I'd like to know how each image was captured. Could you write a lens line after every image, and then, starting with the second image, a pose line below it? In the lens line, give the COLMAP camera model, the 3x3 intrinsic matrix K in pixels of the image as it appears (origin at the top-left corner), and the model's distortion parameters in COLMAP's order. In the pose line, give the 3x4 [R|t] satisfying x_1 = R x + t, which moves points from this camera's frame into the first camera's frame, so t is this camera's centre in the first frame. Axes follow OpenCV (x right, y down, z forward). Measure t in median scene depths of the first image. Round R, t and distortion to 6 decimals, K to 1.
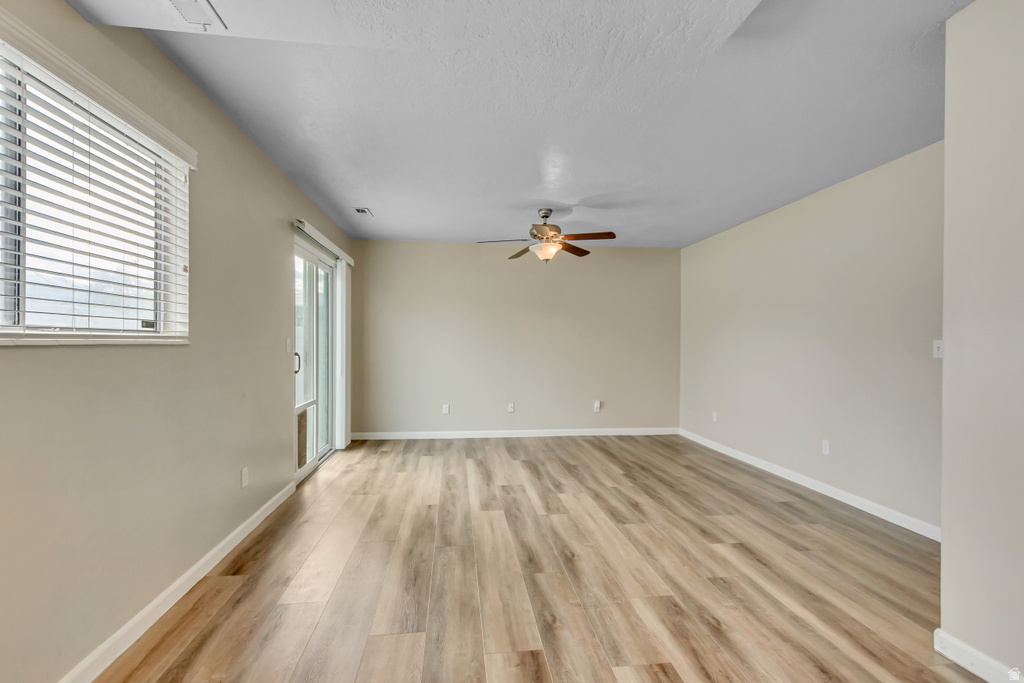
lens RADIAL K [[477.3, 0, 513.8], [0, 477.3, 345.0], [0, 0, 1]] dist [0.002273, -0.000081]
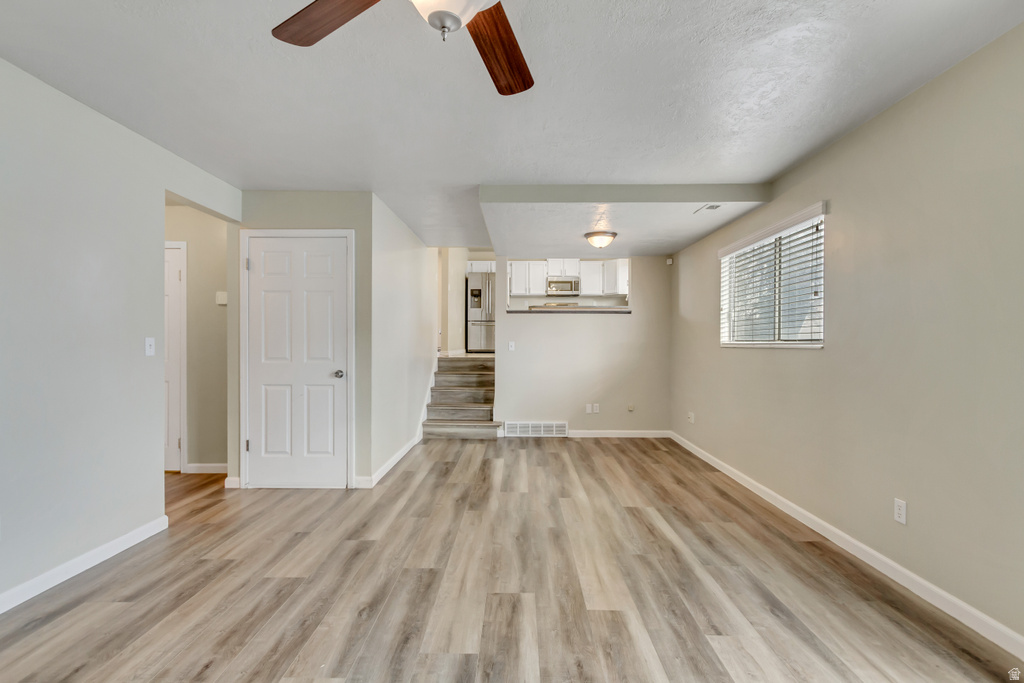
lens RADIAL K [[477.3, 0, 513.8], [0, 477.3, 345.0], [0, 0, 1]] dist [0.002273, -0.000081]
pose [[-0.990922, -0.009919, 0.134068, -0.008731], [-0.008870, 0.999925, 0.008420, -0.009804], [-0.134142, 0.007155, -0.990936, 1.784959]]
